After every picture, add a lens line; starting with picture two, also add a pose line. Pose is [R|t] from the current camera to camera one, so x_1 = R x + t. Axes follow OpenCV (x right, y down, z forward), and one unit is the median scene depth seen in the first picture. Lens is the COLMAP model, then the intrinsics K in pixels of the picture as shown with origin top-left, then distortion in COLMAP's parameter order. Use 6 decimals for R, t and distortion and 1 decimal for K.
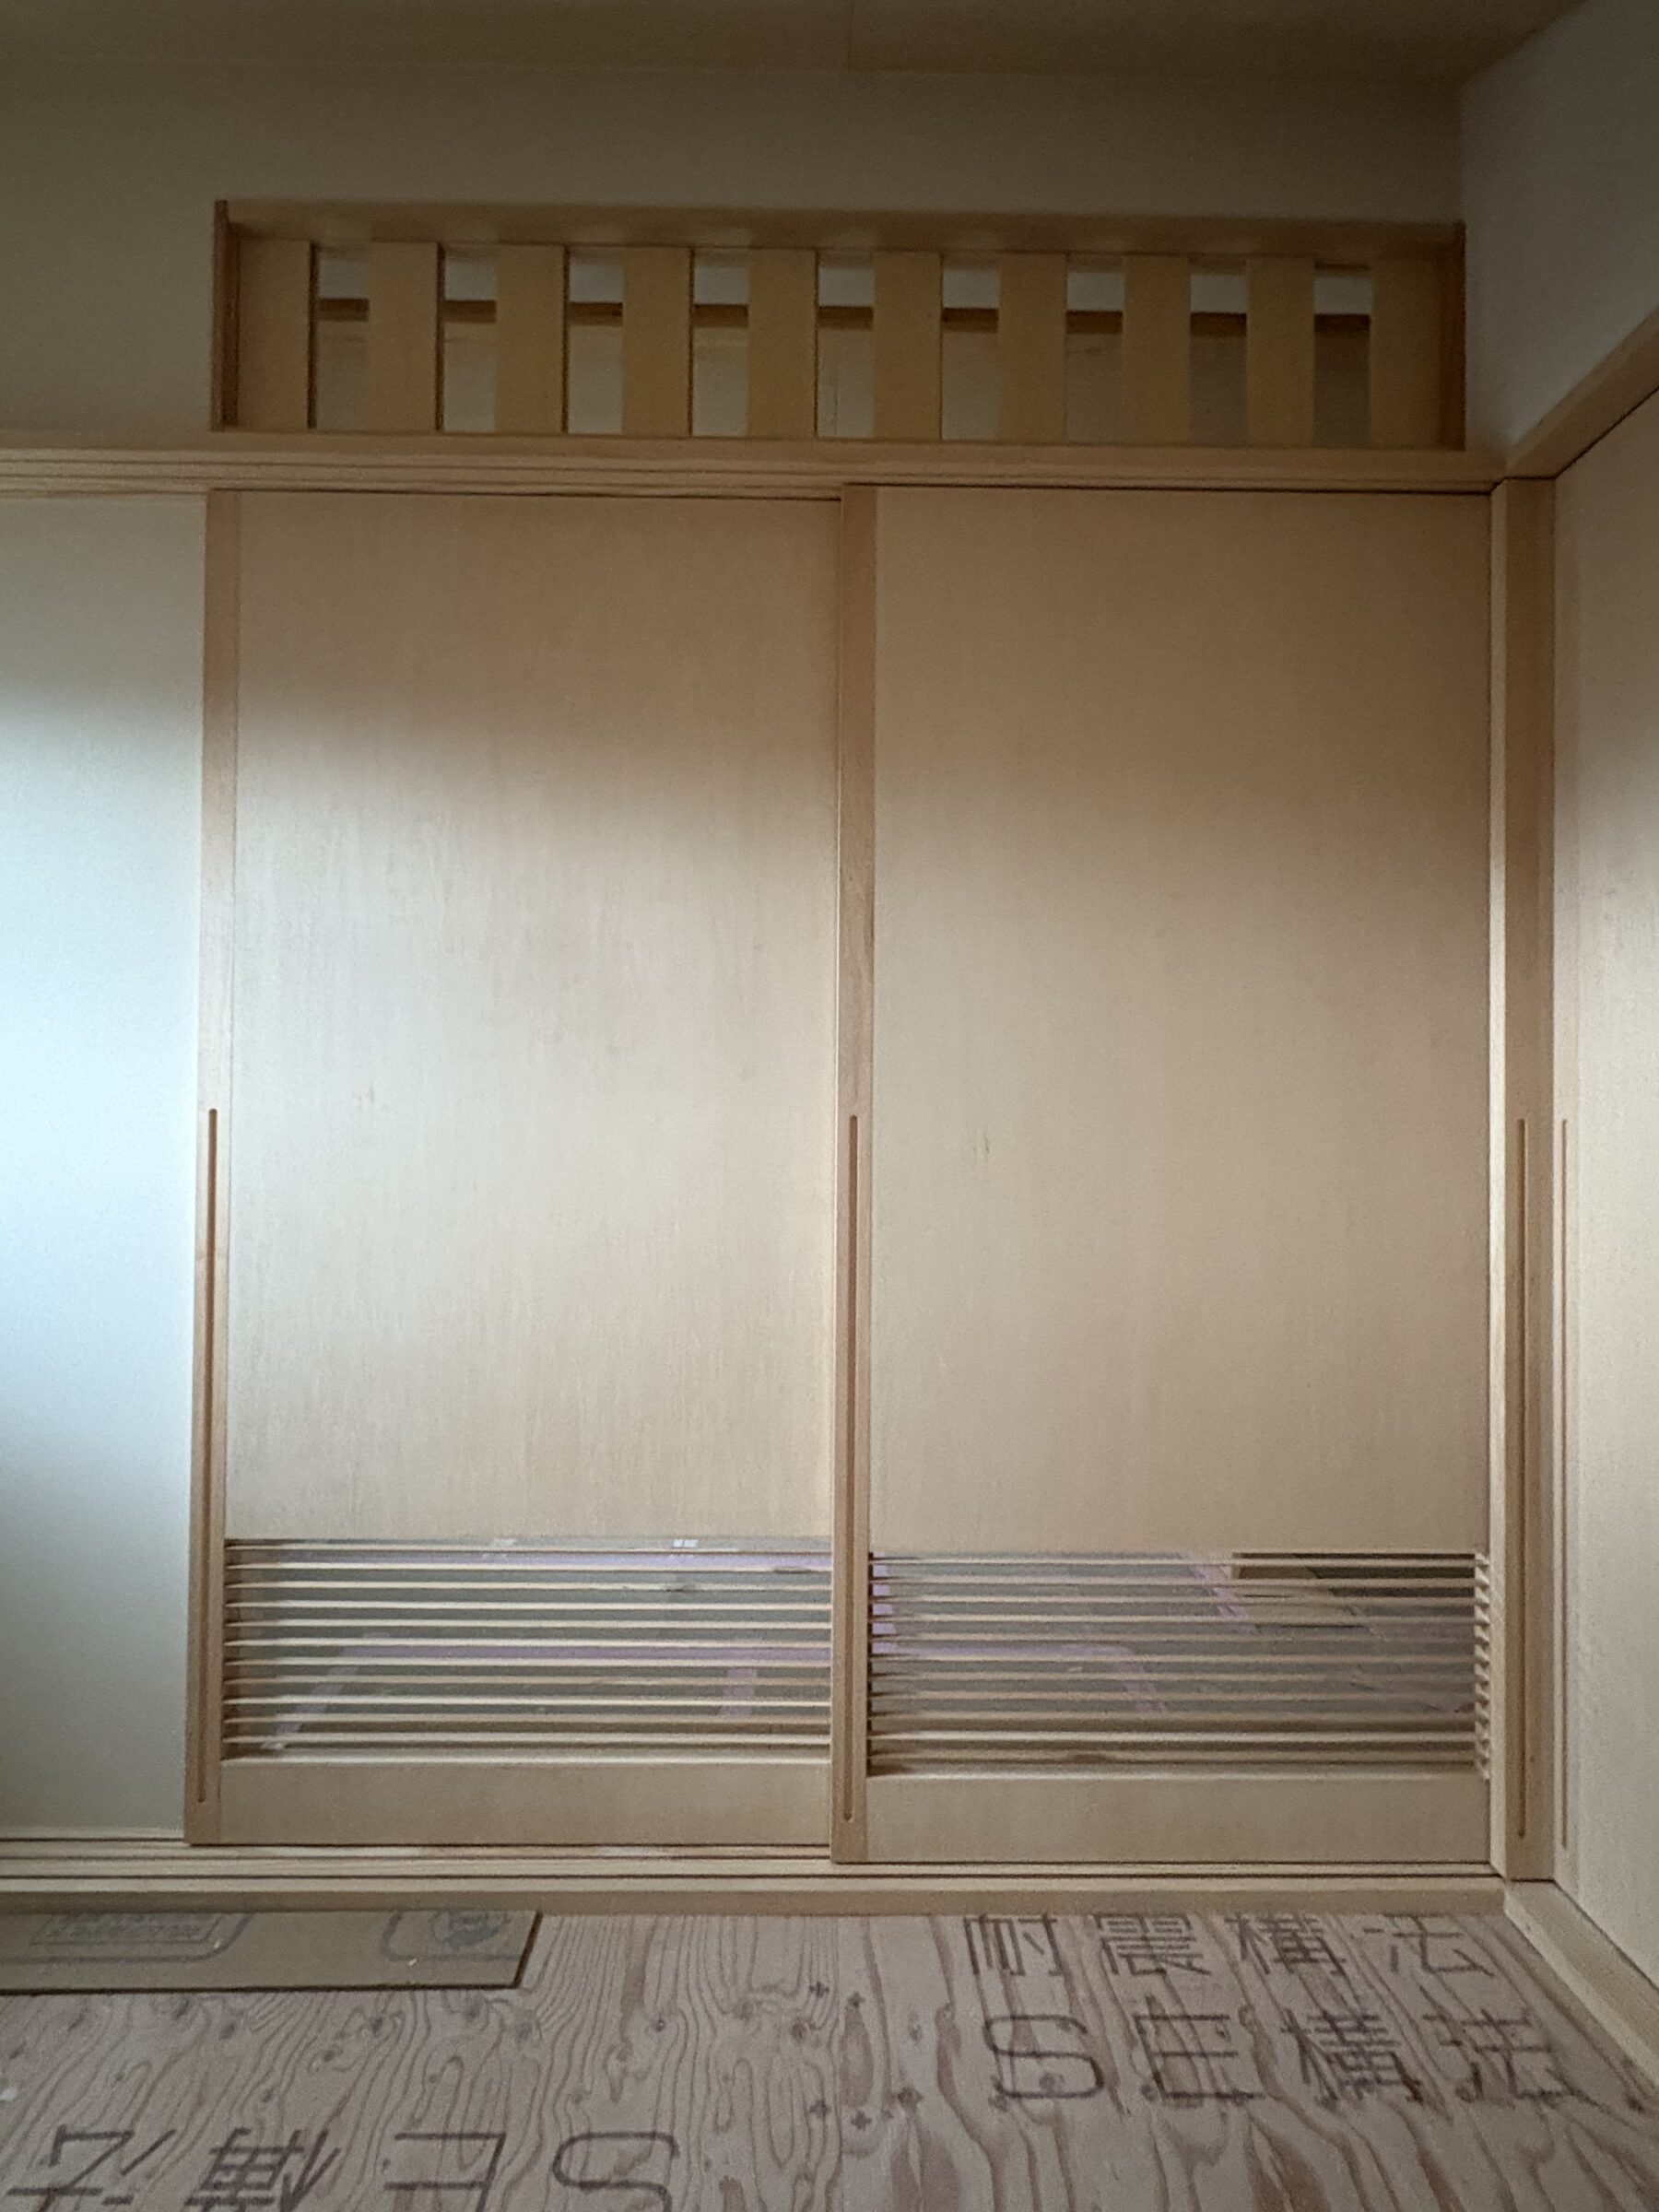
lens RADIAL K [[1093.7, 0, 829.5], [0, 1093.7, 1106.0], [0, 0, 1]] dist [0.000115, -0.000478]
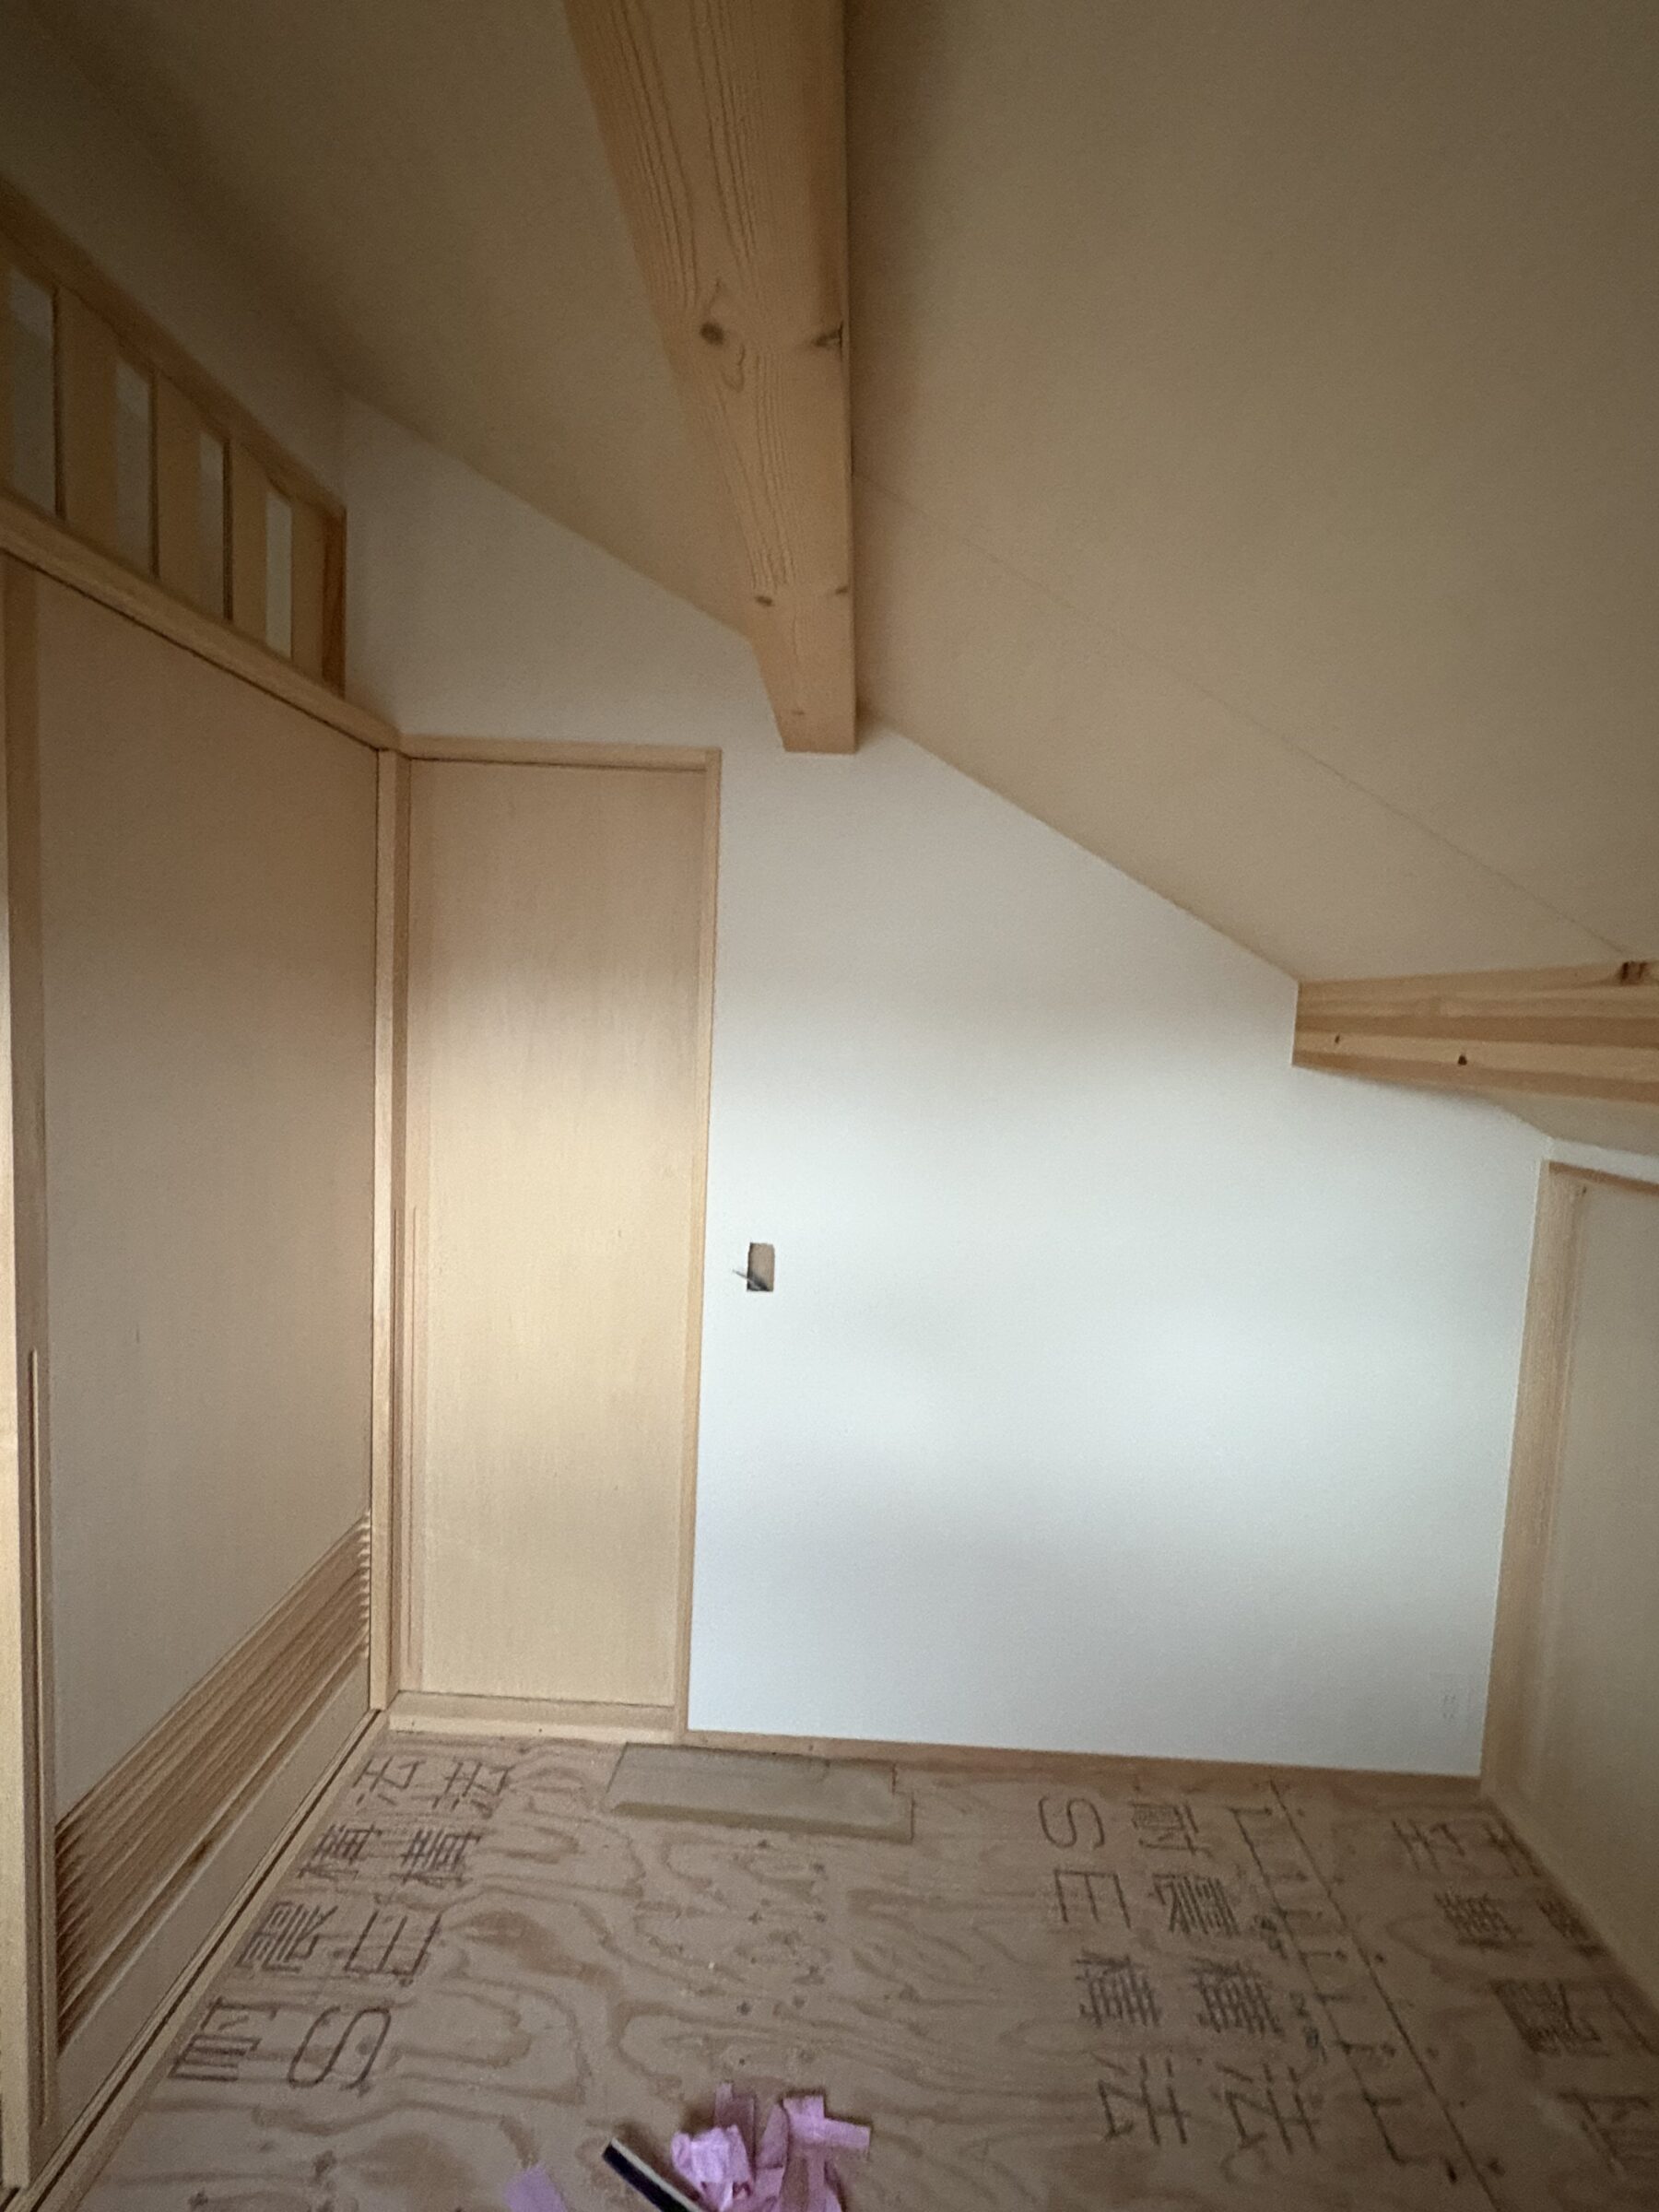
lens RADIAL K [[1093.7, 0, 829.5], [0, 1093.7, 1106.0], [0, 0, 1]] dist [0.000115, -0.000478]
pose [[0.042910, -0.092736, 0.994766, -0.898422], [-0.055850, 0.993903, 0.095064, -0.343066], [-0.997517, -0.059637, 0.037469, 0.442161]]
